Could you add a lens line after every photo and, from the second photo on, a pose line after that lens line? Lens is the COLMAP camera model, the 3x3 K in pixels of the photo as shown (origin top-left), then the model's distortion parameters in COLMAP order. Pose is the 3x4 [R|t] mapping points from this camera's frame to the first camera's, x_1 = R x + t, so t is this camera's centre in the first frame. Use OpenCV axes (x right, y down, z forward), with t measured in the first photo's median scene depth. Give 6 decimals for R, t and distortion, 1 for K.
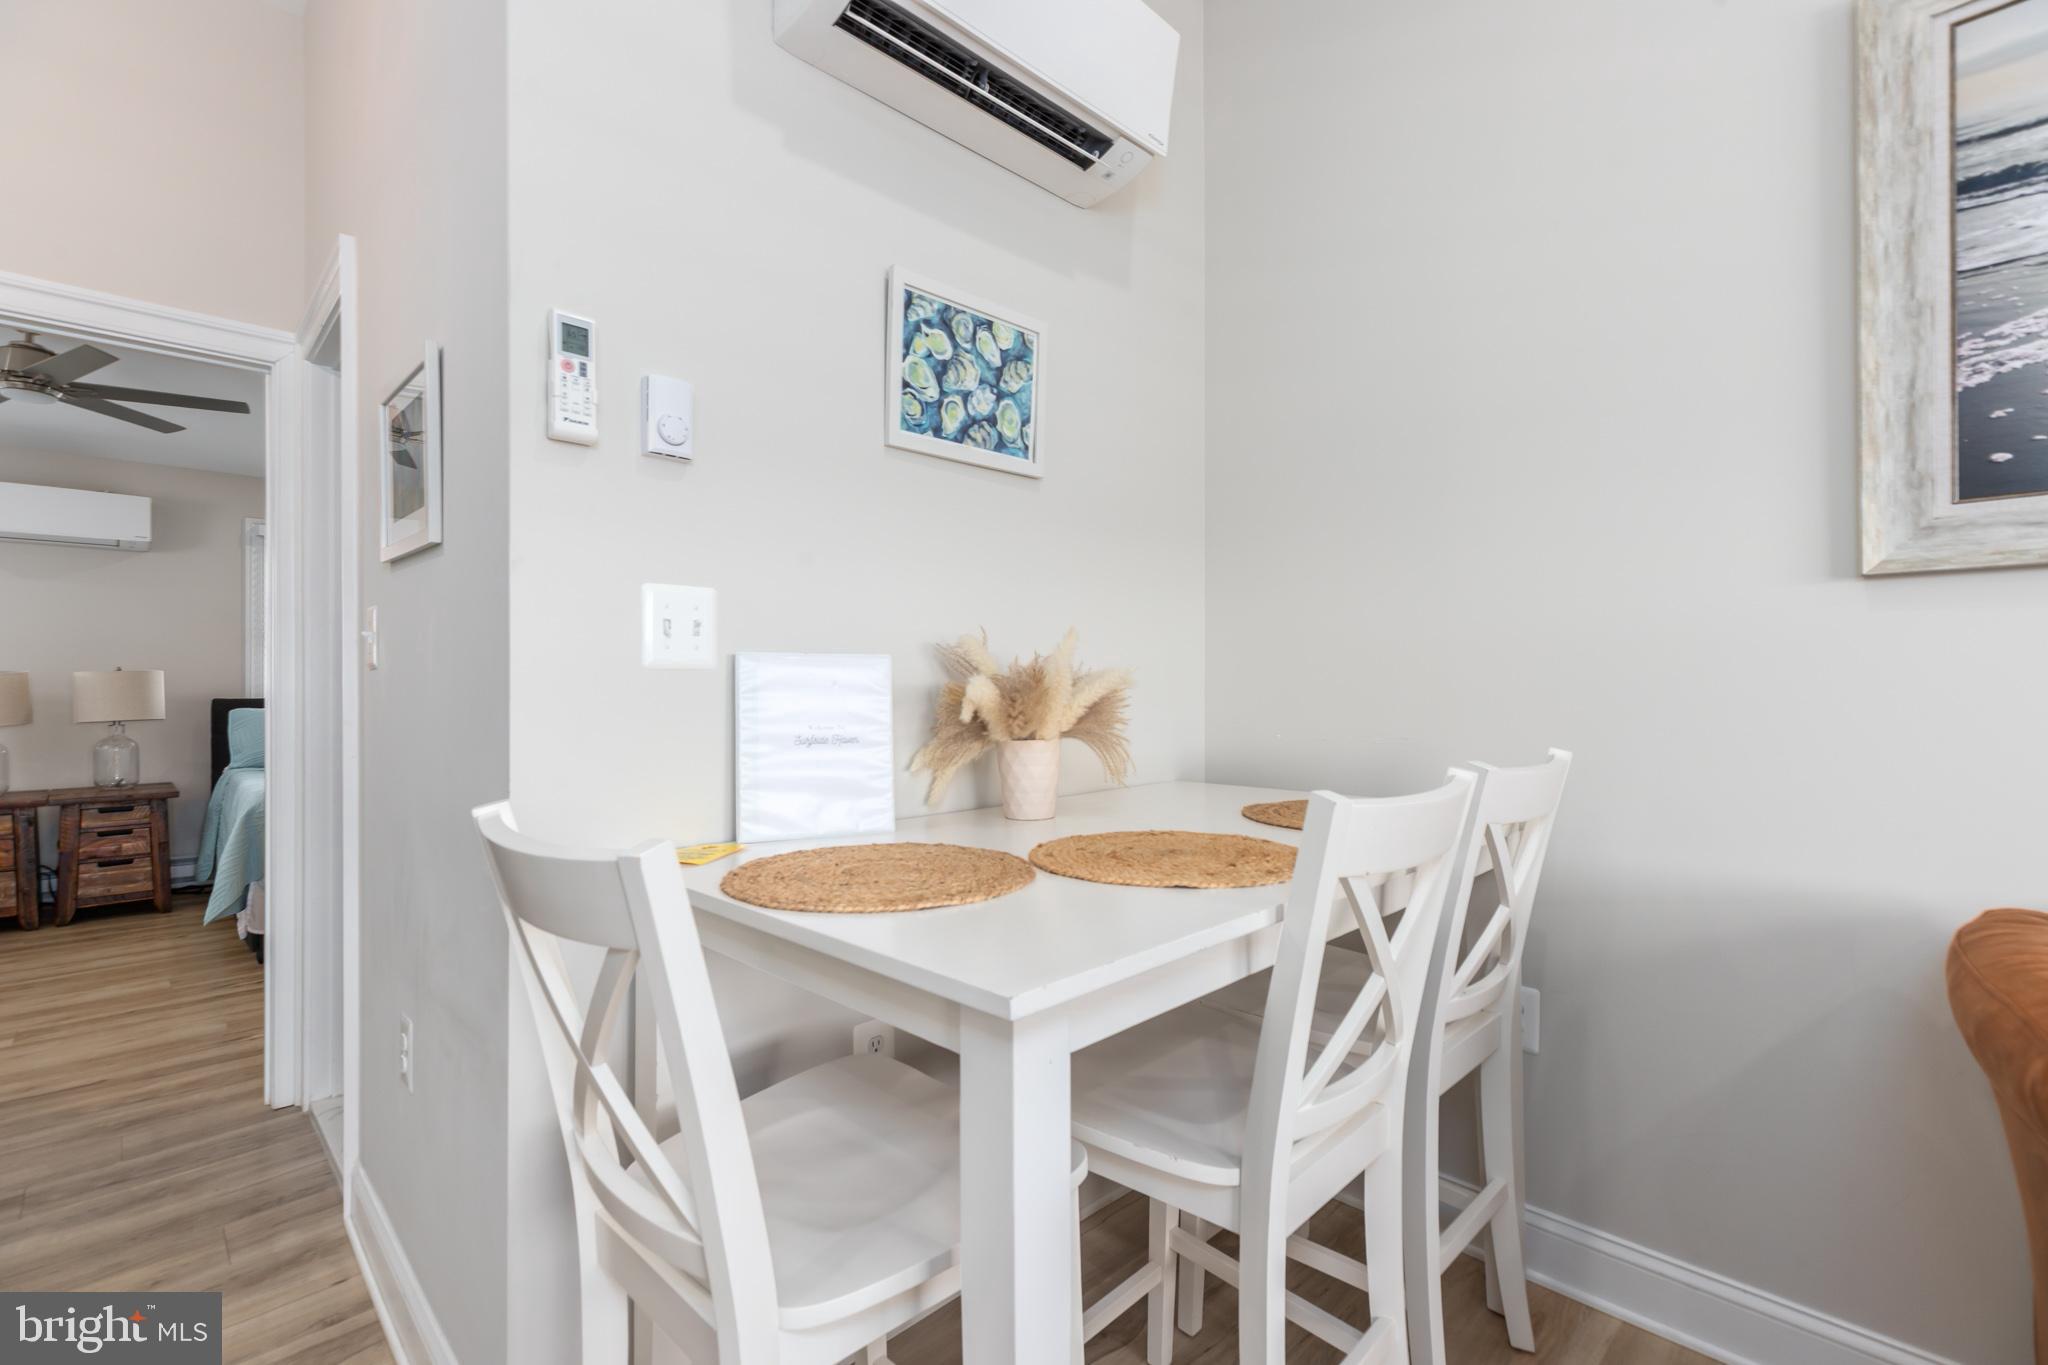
lens RADIAL K [[920.9, 0, 1012.3], [0, 920.9, 684.7], [0, 0, 1]] dist [0.002817, 0.000765]
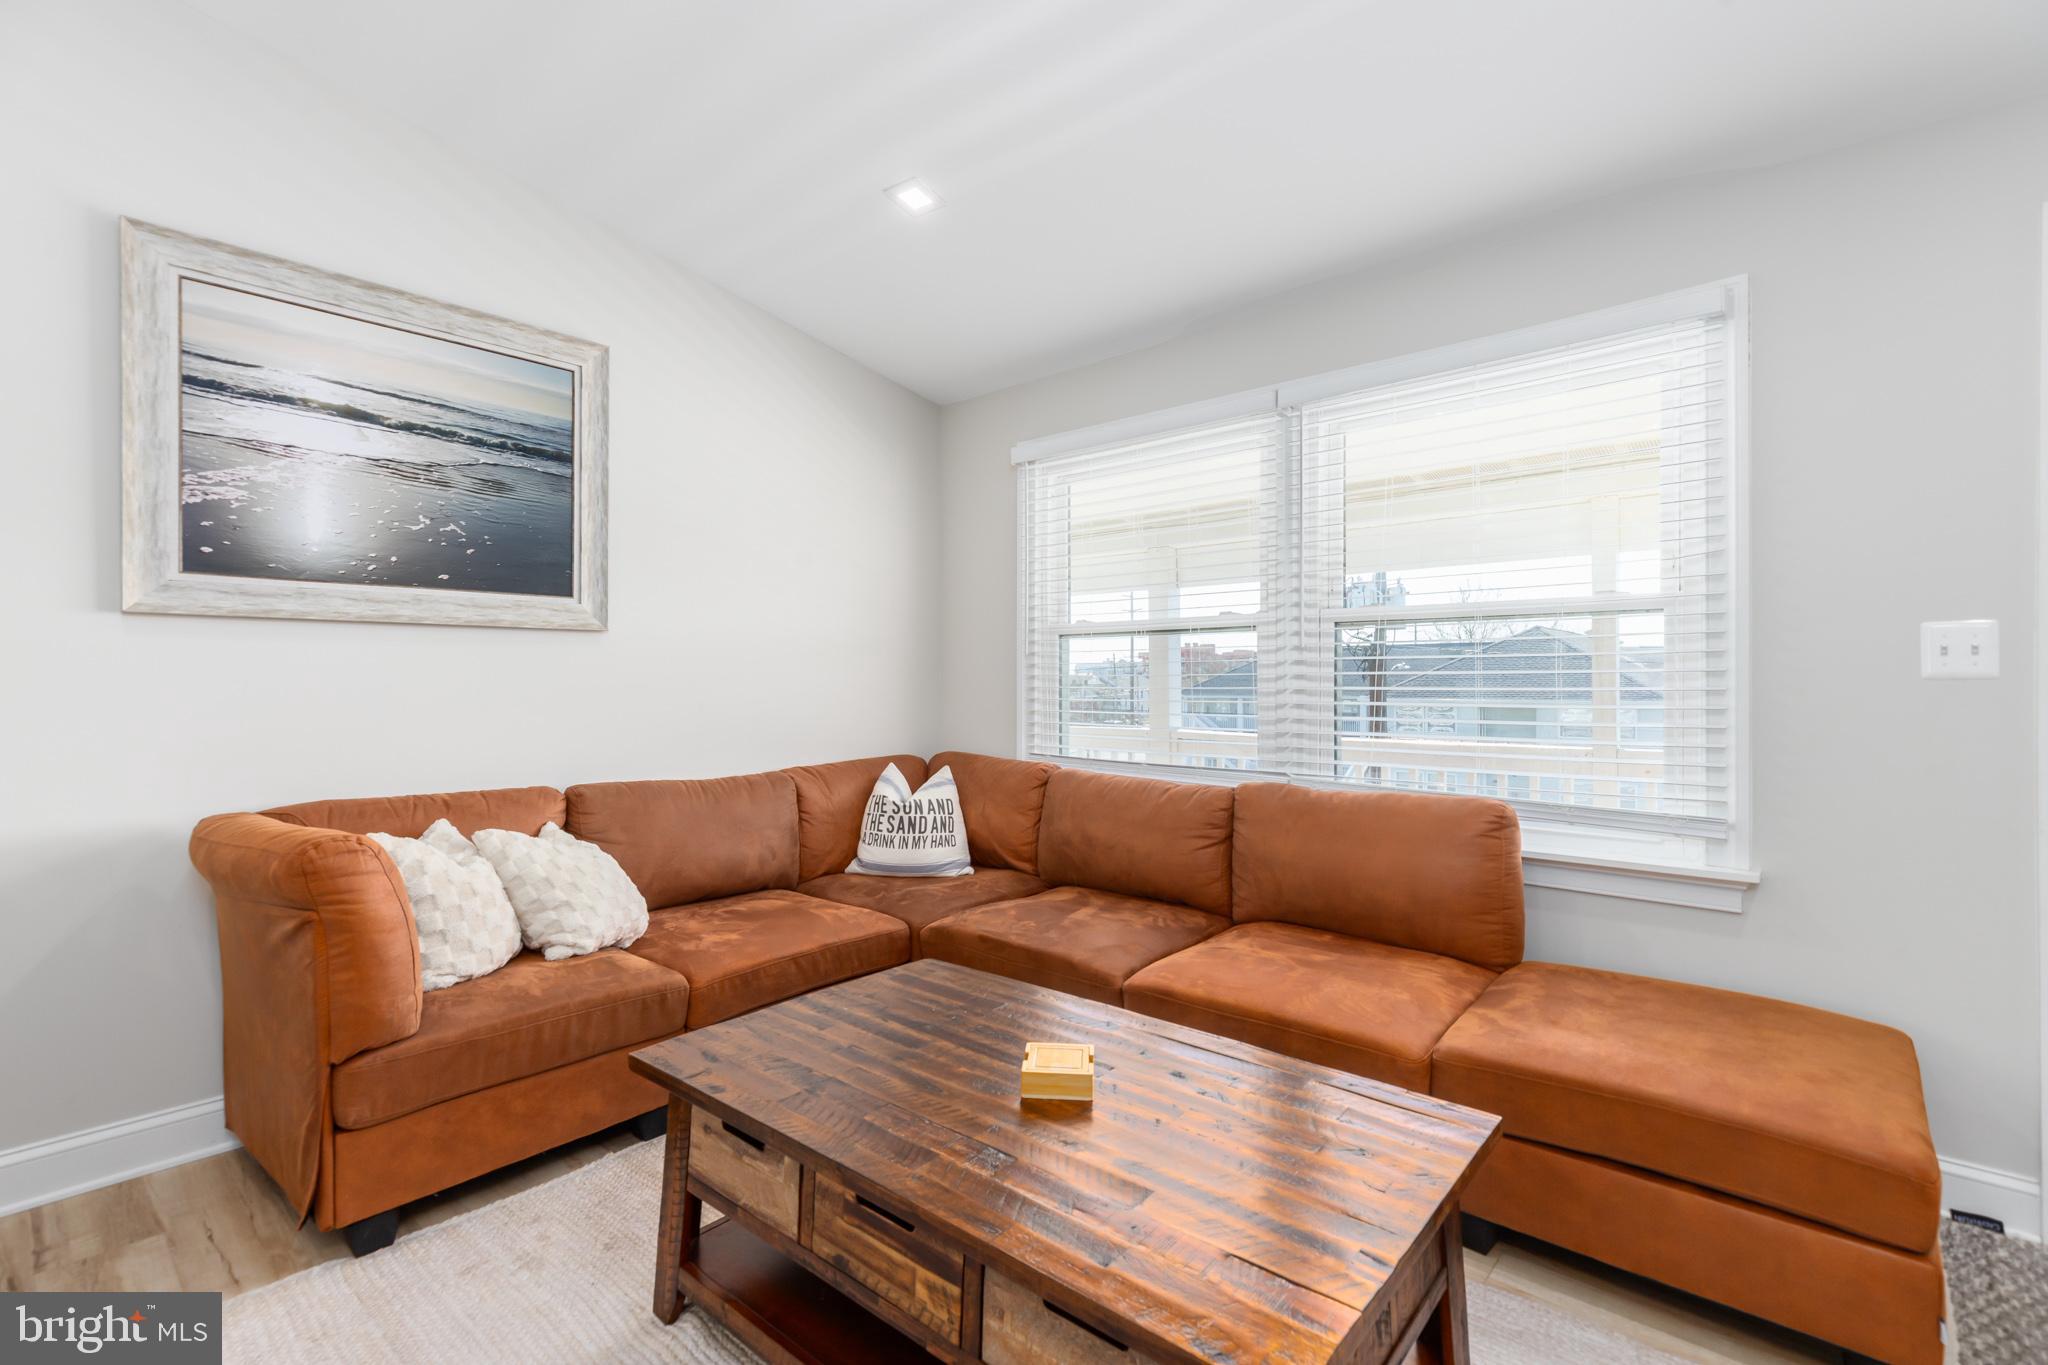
lens RADIAL K [[917.2, 0, 1023.9], [0, 917.2, 679.2], [0, 0, 1]] dist [0.003189, -0.000062]
pose [[-0.079911, 0.008090, 0.996769, -0.598570], [-0.002024, 0.999964, -0.008278, -0.000061], [-0.996800, -0.002679, -0.079892, -0.291606]]
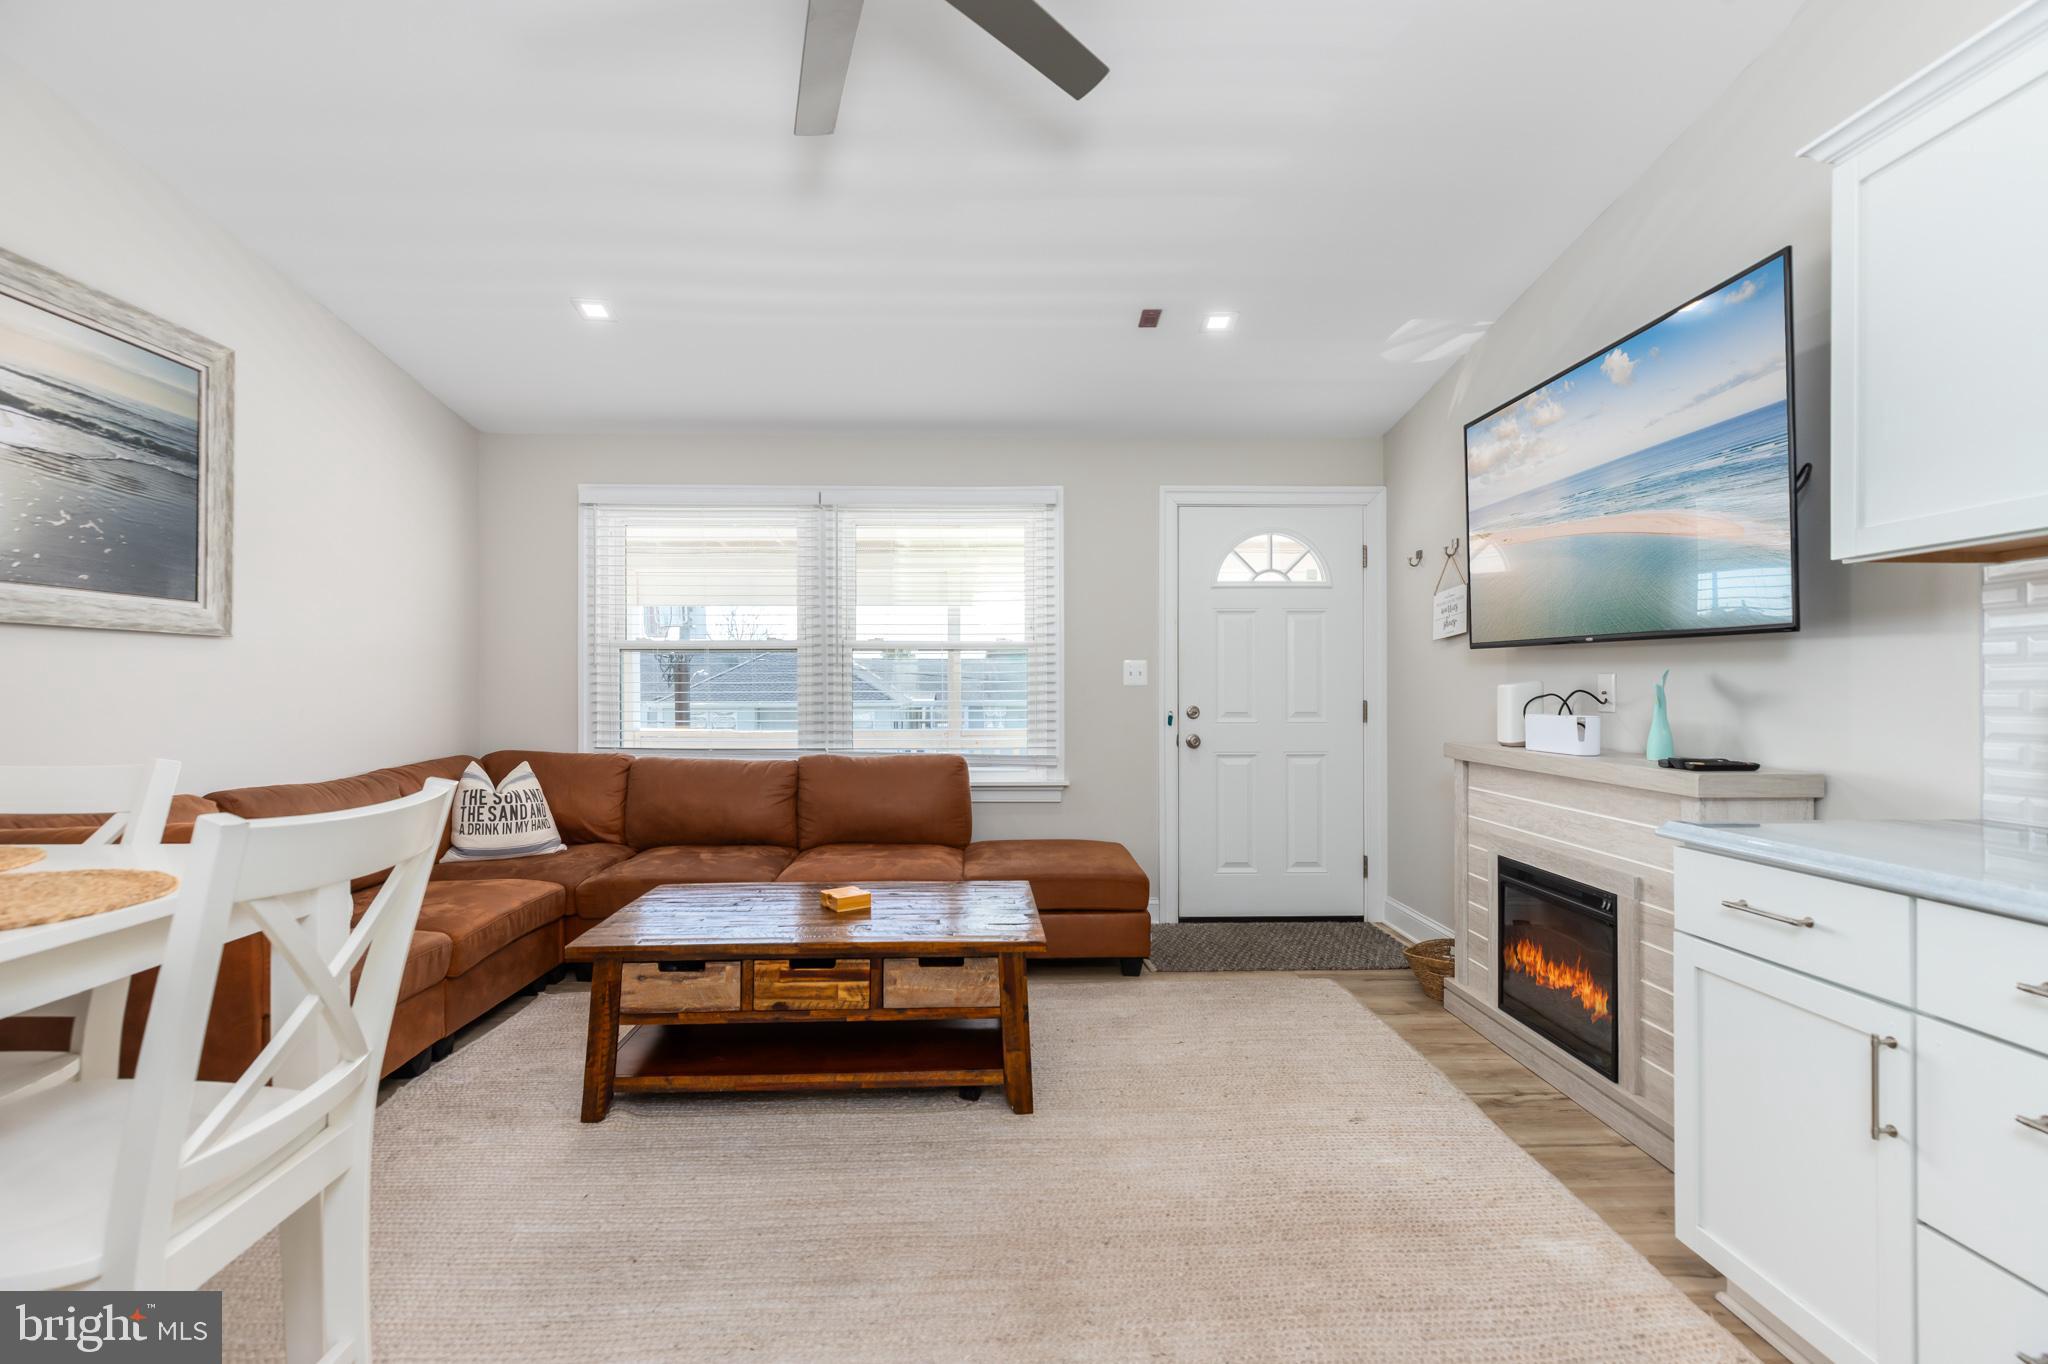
lens RADIAL K [[920.9, 0, 1012.3], [0, 920.9, 684.2], [0, 0, 1]] dist [0.002817, 0.000765]
pose [[-0.741964, 0.007680, 0.670396, -1.079662], [0.002717, 0.999961, -0.008448, 0.003541], [-0.670434, -0.004446, -0.741956, 0.713712]]
